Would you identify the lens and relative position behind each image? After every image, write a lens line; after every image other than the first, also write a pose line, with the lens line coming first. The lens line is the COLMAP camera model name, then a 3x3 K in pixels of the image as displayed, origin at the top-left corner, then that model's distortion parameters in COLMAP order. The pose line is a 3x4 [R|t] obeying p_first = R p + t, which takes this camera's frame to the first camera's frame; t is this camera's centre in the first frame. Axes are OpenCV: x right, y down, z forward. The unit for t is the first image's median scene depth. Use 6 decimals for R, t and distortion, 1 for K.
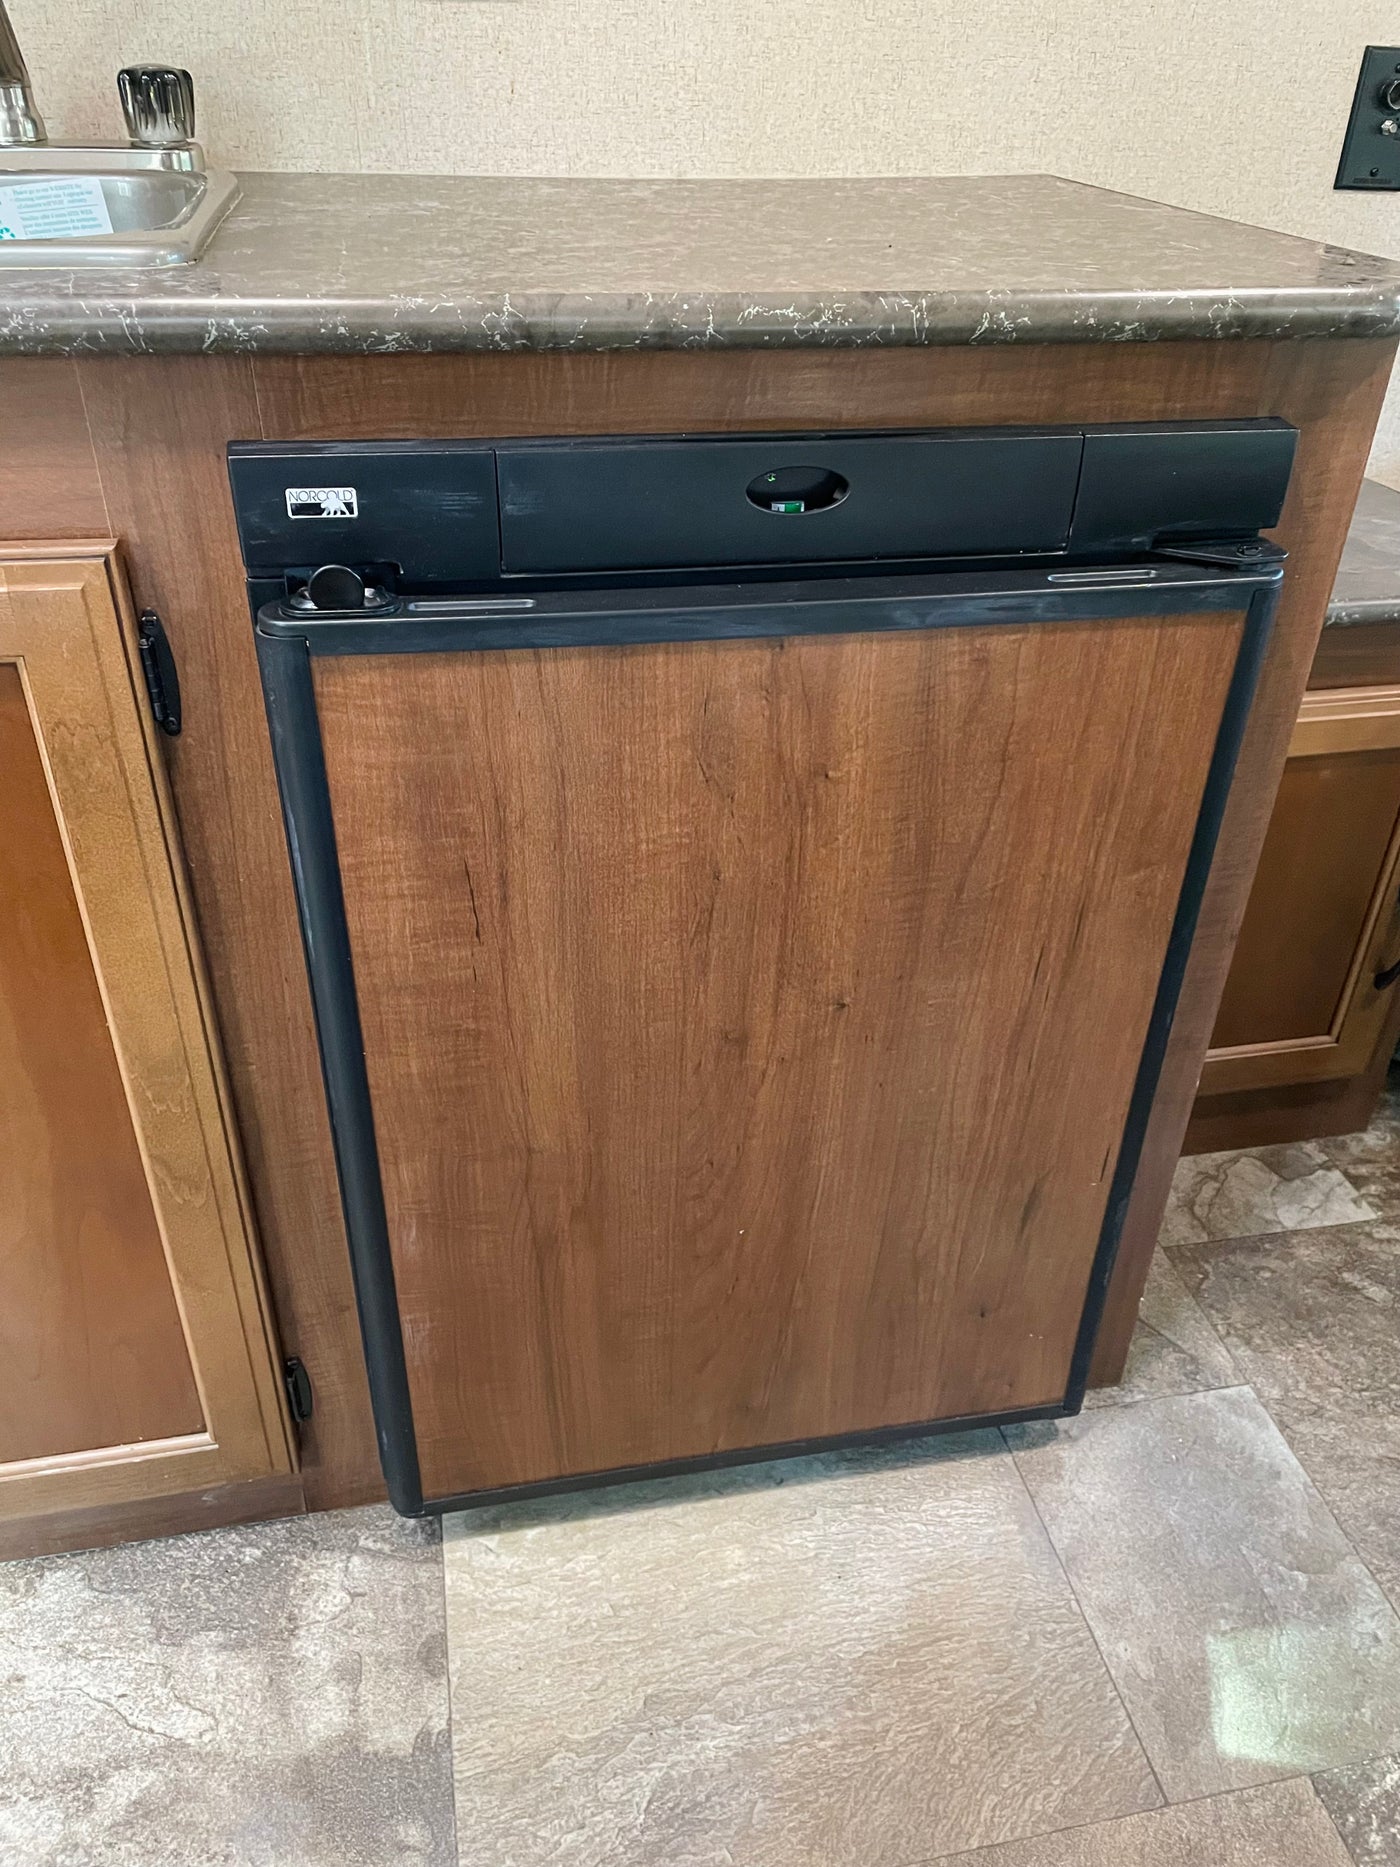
lens RADIAL K [[1412.7, 0, 706.8], [0, 1412.7, 916.8], [0, 0, 1]] dist [0.077106, -0.103242]
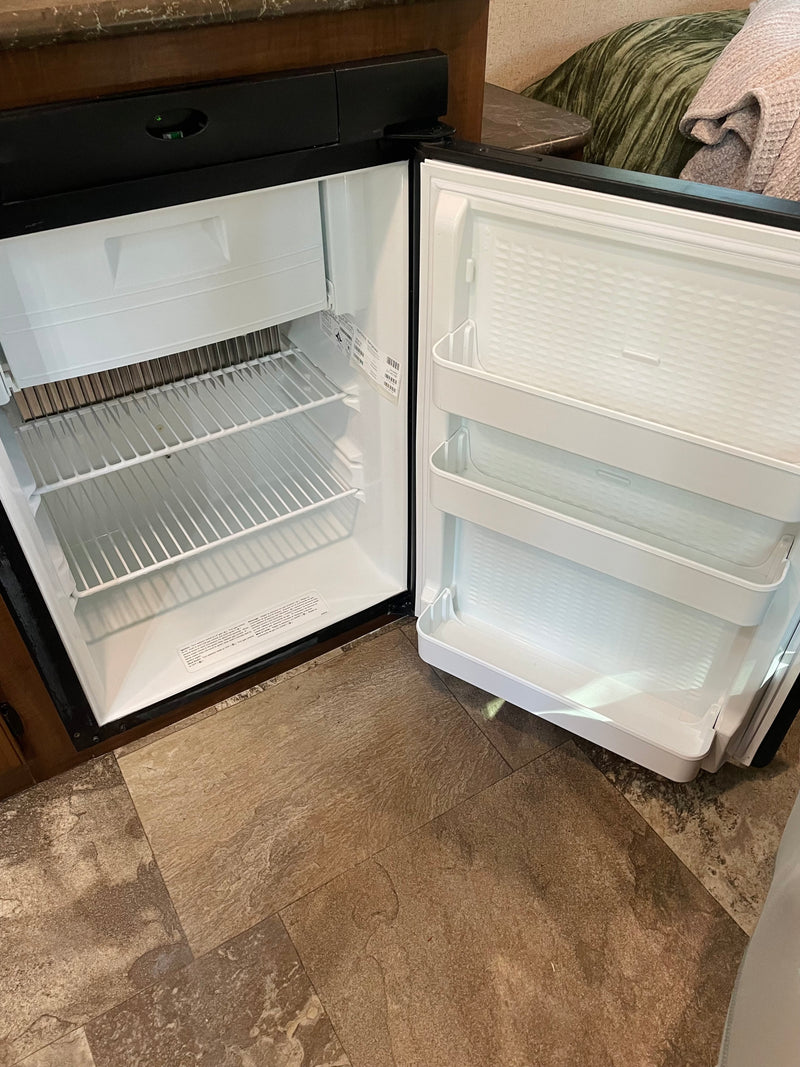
lens RADIAL K [[807.3, 0, 404.2], [0, 807.3, 528.6], [0, 0, 1]] dist [0.077106, -0.103242]
pose [[0.938876, -0.245690, 0.241140, -0.025885], [0.200838, 0.959822, 0.195973, 0.014264], [-0.279600, -0.135564, 0.950498, -0.034250]]
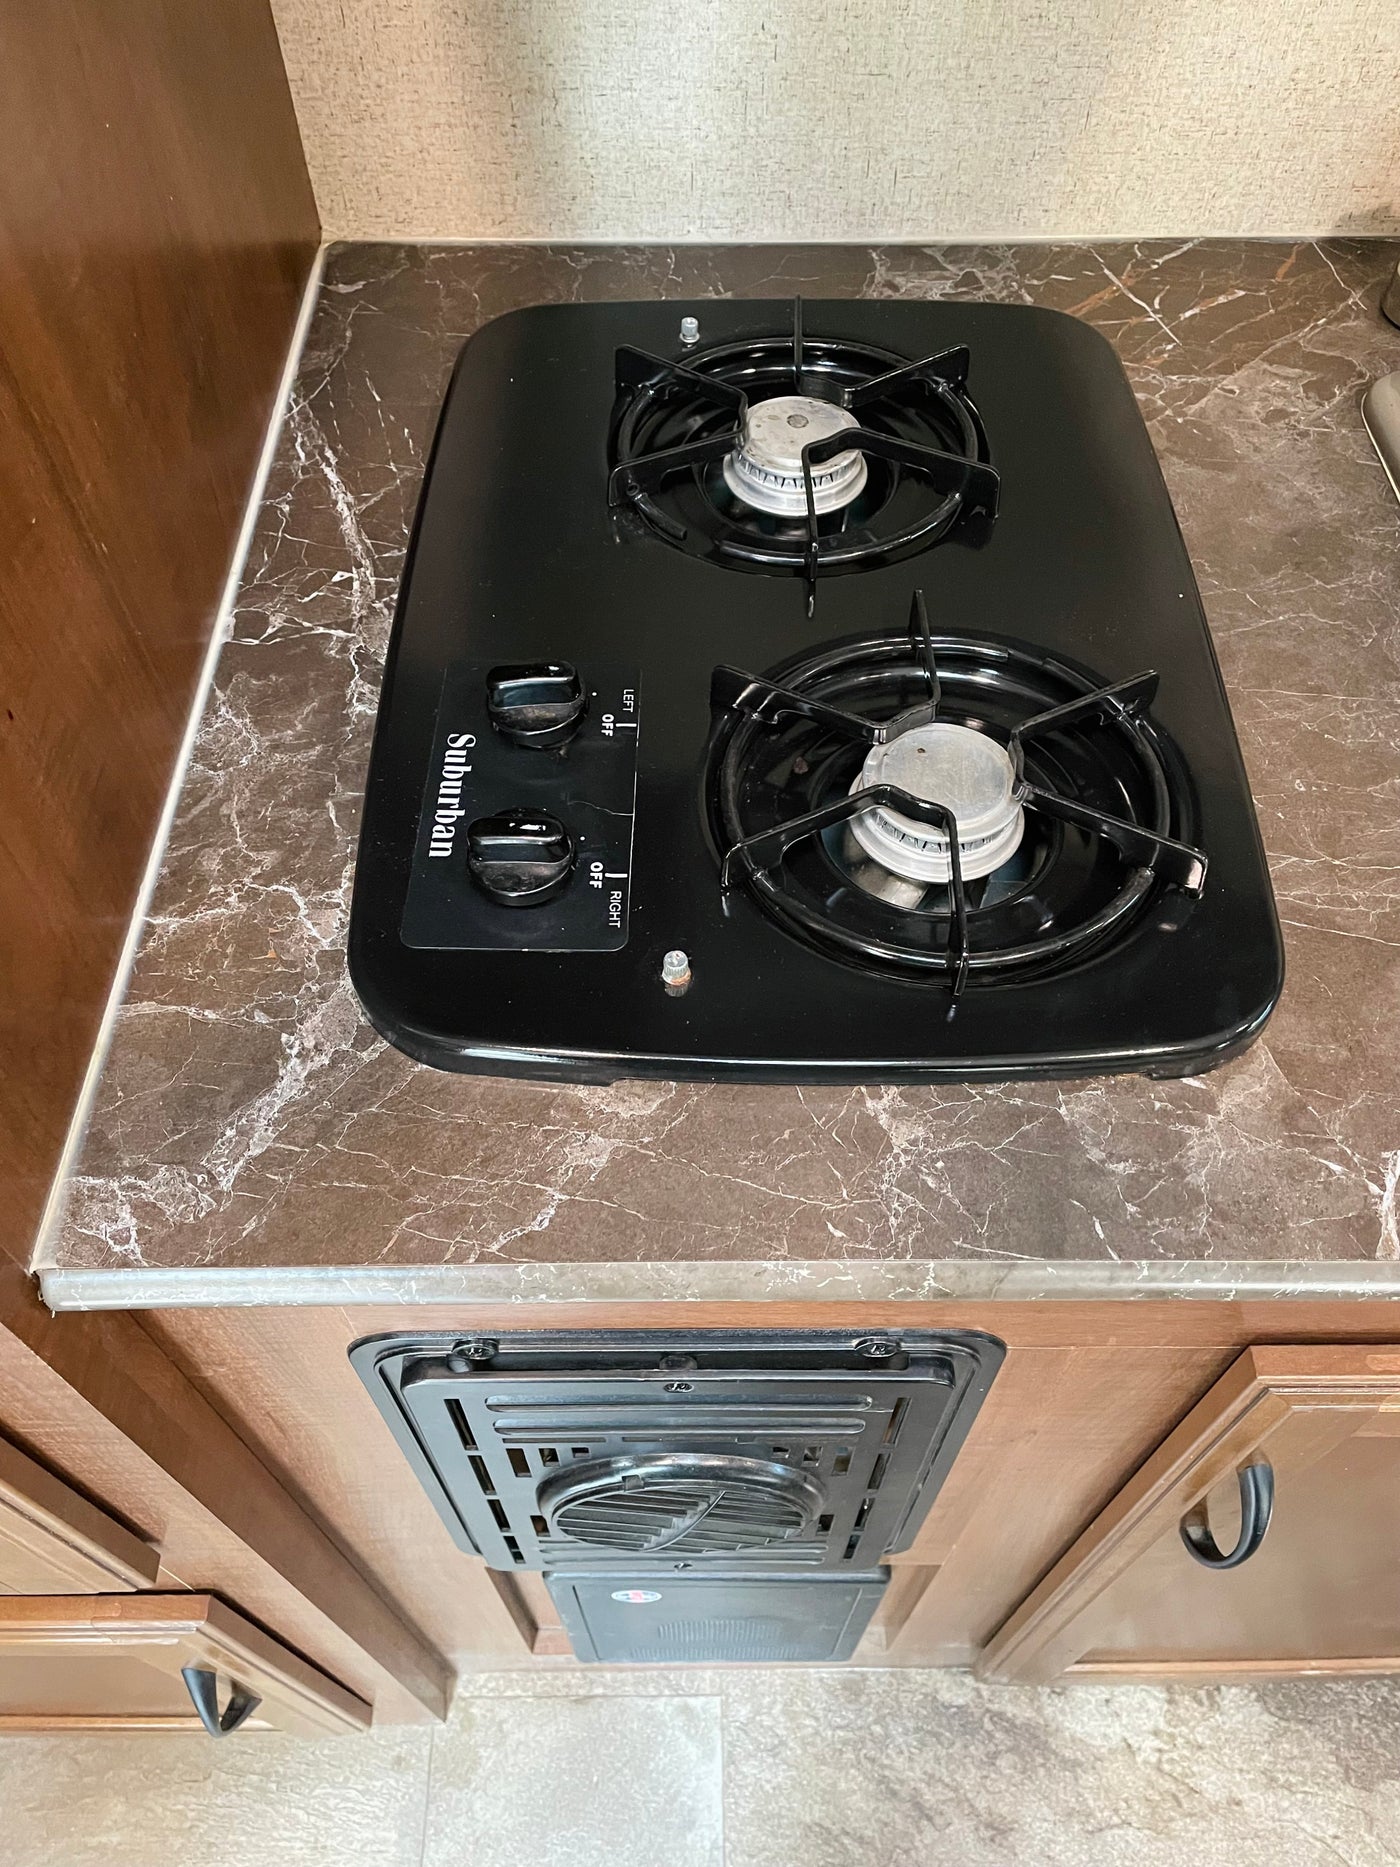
lens RADIAL K [[1412.7, 0, 696.7], [0, 1412.7, 920.4], [0, 0, 1]] dist [0.077106, -0.103242]
pose [[0.980370, 0.139579, -0.139258, -0.829628], [-0.078297, 0.923818, 0.374739, -0.485784], [0.180955, -0.356479, 0.916612, 0.144688]]
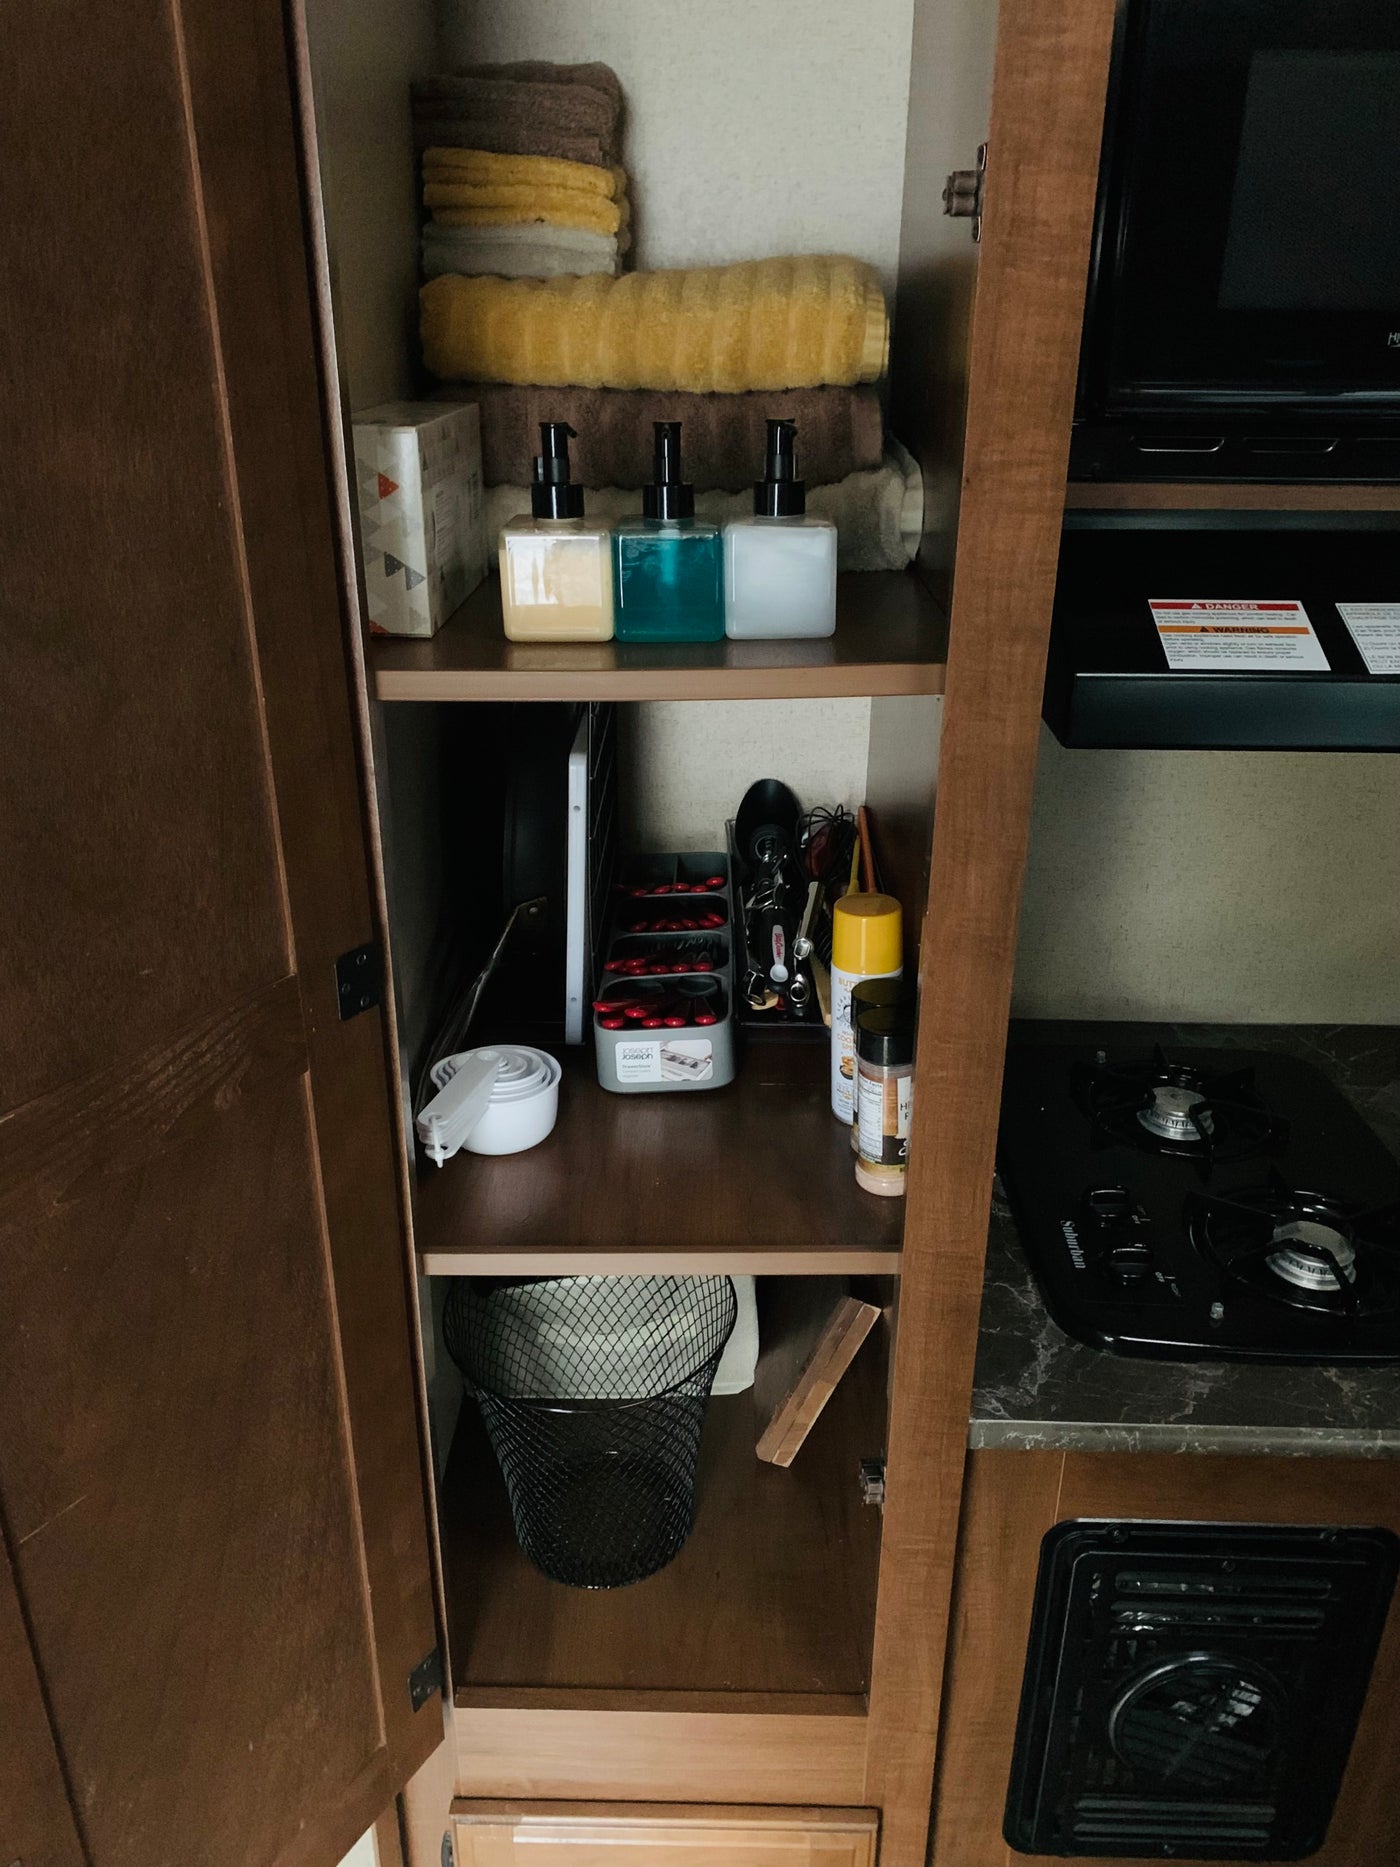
lens RADIAL K [[1412.7, 0, 702.1], [0, 1412.7, 932.6], [0, 0, 1]] dist [0.077106, -0.103242]
pose [[0.973952, 0.064795, -0.217300, -1.055500], [-0.096317, 0.985772, -0.137759, -0.383007], [0.205282, 0.155100, 0.966335, -0.536601]]
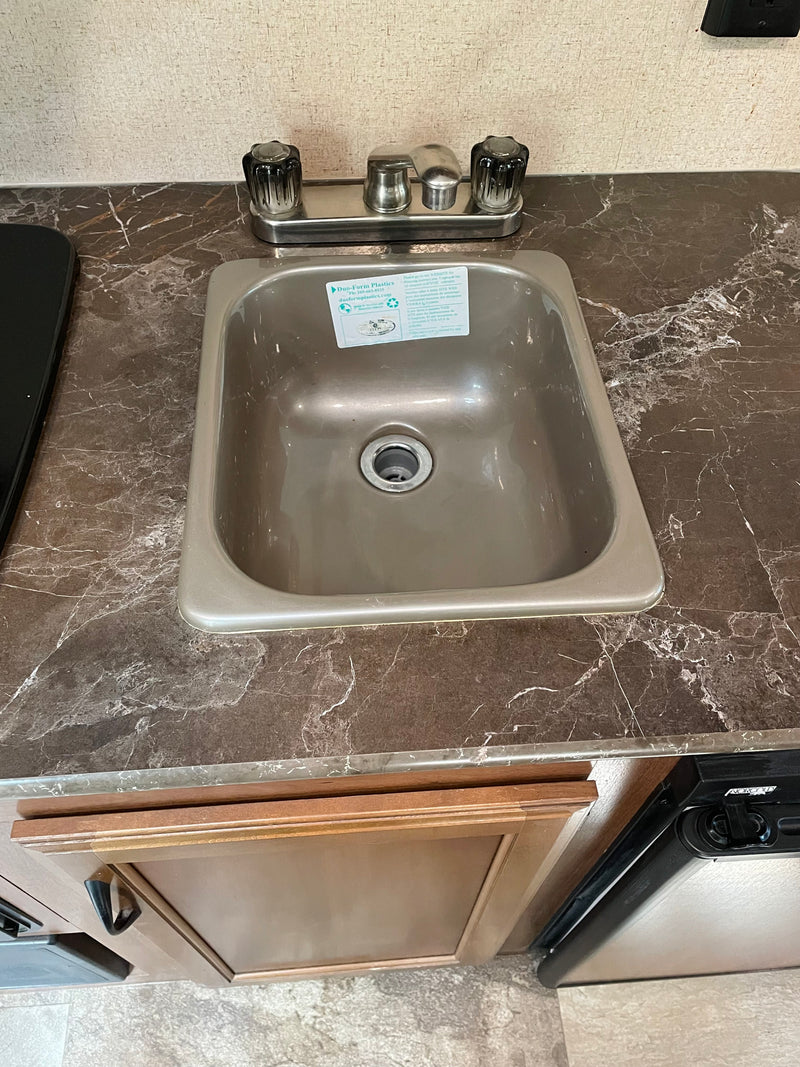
lens RADIAL K [[807.3, 0, 399.6], [0, 807.3, 529.3], [0, 0, 1]] dist [0.077106, -0.103242]
pose [[0.991758, 0.099130, -0.081172, -0.394517], [-0.062432, 0.927144, 0.369467, -0.554795], [0.111884, -0.361354, 0.925692, 0.208026]]
